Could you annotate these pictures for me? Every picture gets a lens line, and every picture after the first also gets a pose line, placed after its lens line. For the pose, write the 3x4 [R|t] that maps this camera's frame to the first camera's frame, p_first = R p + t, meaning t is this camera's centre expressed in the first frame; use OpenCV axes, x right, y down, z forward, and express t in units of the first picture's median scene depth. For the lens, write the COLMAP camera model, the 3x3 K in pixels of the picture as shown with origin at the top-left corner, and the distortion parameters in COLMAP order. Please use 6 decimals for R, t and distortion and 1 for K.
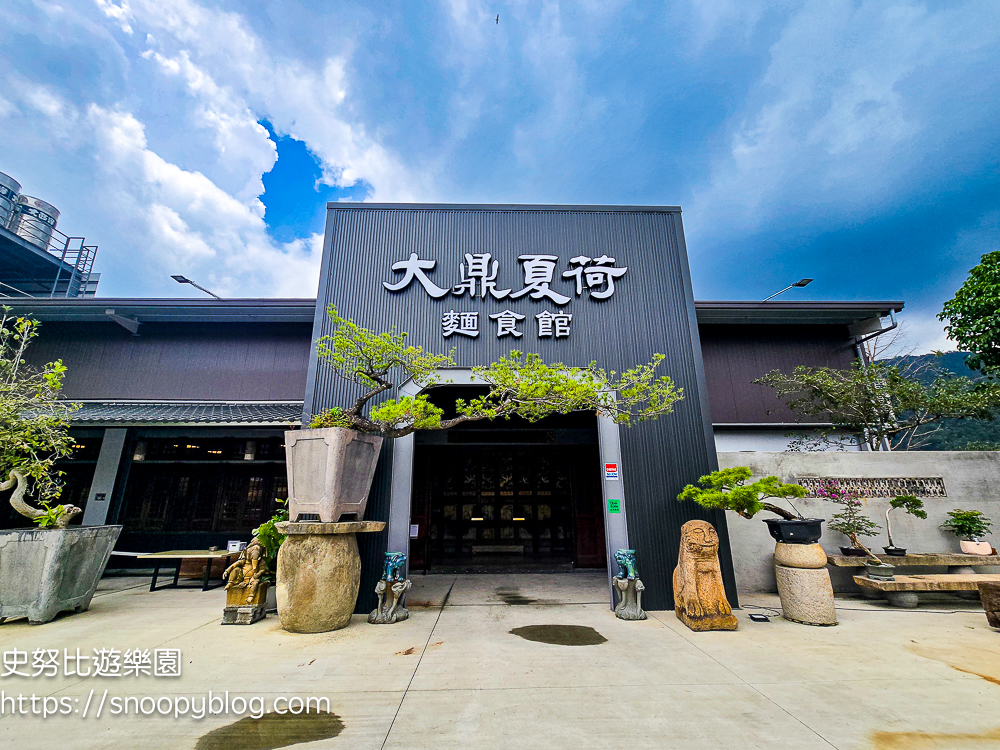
lens RADIAL K [[420.3, 0, 500.2], [0, 420.3, 380.6], [0, 0, 1]] dist [-0.002344, -0.000208]
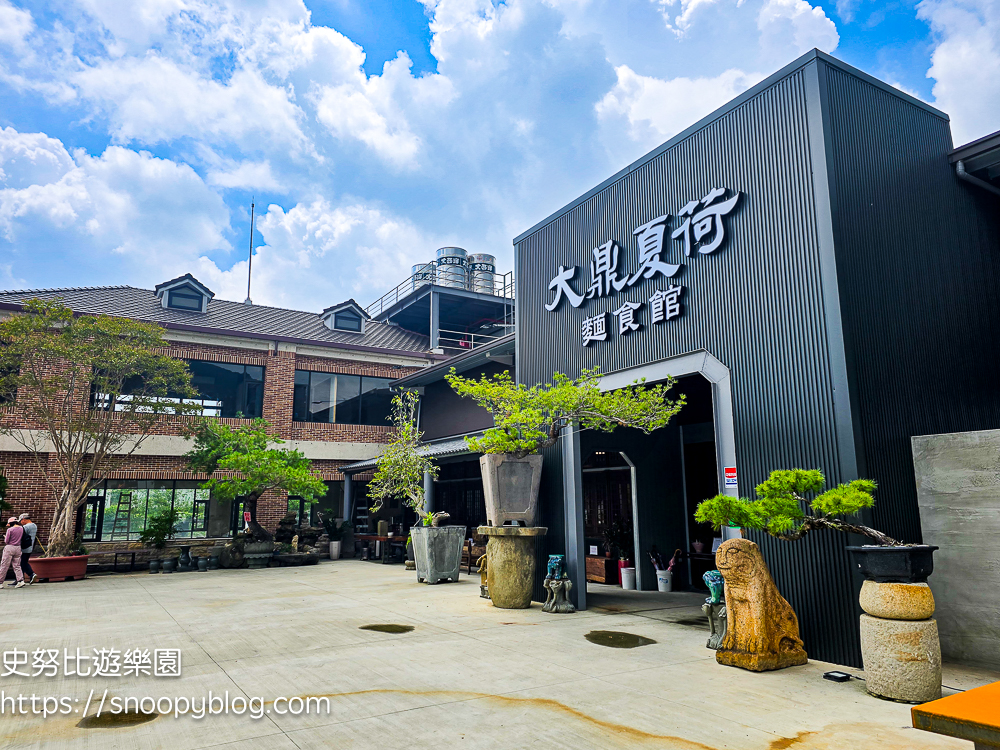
lens RADIAL K [[674.1, 0, 500.0], [0, 674.1, 375.0], [0, 0, 1]] dist [0.088916, -0.086222]
pose [[0.498877, -0.163593, -0.851093, 1.065831], [0.243559, 0.968911, -0.043476, -0.019586], [0.831746, -0.185602, 0.523212, -0.003874]]
